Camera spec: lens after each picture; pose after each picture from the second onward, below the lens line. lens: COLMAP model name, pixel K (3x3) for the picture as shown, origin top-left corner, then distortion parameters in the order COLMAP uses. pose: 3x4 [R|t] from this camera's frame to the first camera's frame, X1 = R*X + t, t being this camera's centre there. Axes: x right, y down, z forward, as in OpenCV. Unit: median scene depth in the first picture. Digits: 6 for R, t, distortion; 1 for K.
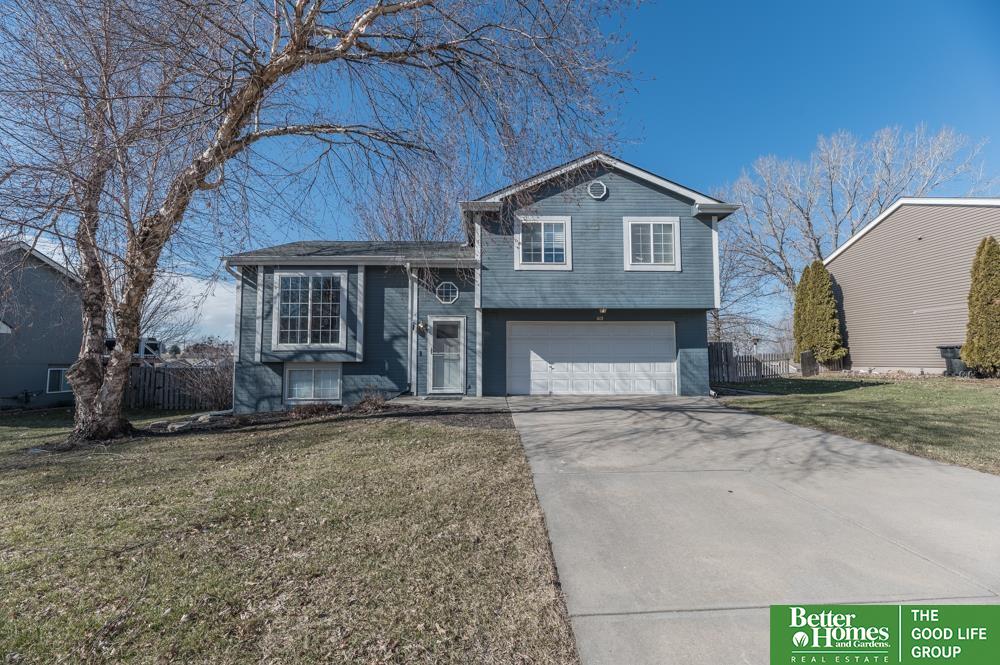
lens RADIAL K [[400.8, 0, 501.9], [0, 400.8, 332.2], [0, 0, 1]] dist [0.000140, -0.003453]
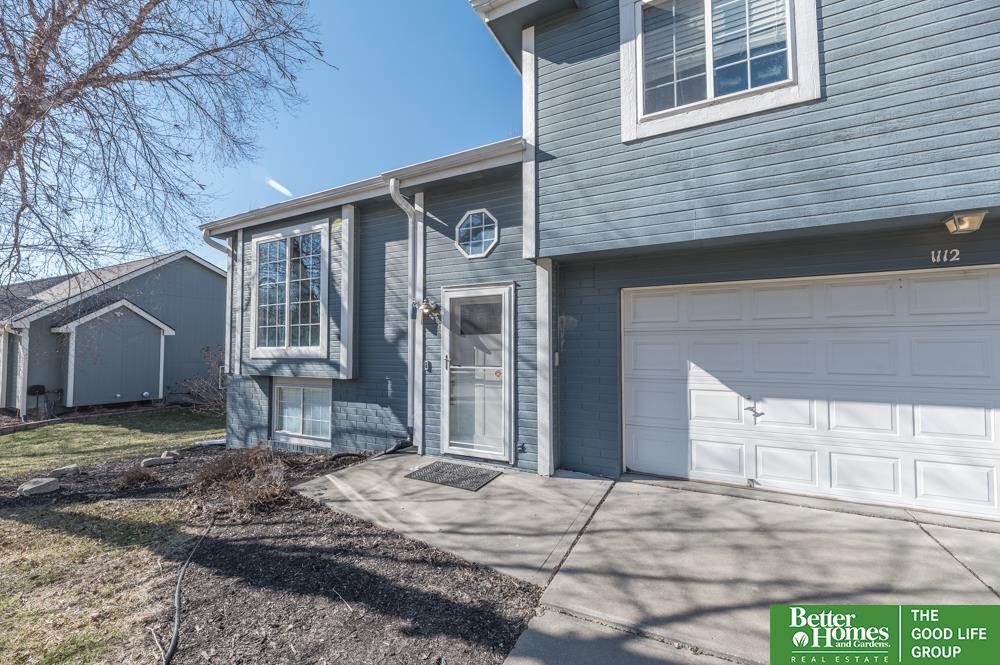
lens RADIAL K [[400.8, 0, 505.4], [0, 400.8, 334.4], [0, 0, 1]] dist [0.000140, -0.003453]
pose [[0.877361, -0.017944, -0.479495, 0.107344], [0.026041, 0.999608, 0.010240, 0.011143], [0.479124, -0.021471, 0.877485, 0.618768]]
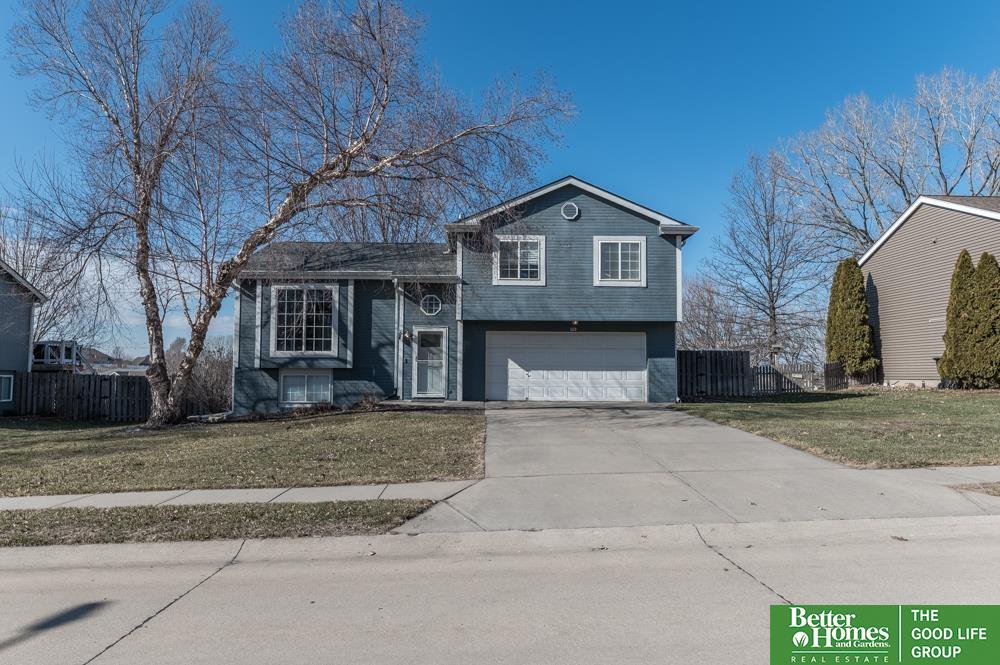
lens RADIAL K [[621.7, 0, 499.7], [0, 621.7, 333.4], [0, 0, 1]] dist [0.017389, 0.000632]
pose [[0.999975, 0.007104, -0.000729, 0.051605], [-0.007100, 0.999958, 0.005782, -0.032826], [0.000770, -0.005776, 0.999983, -0.686374]]
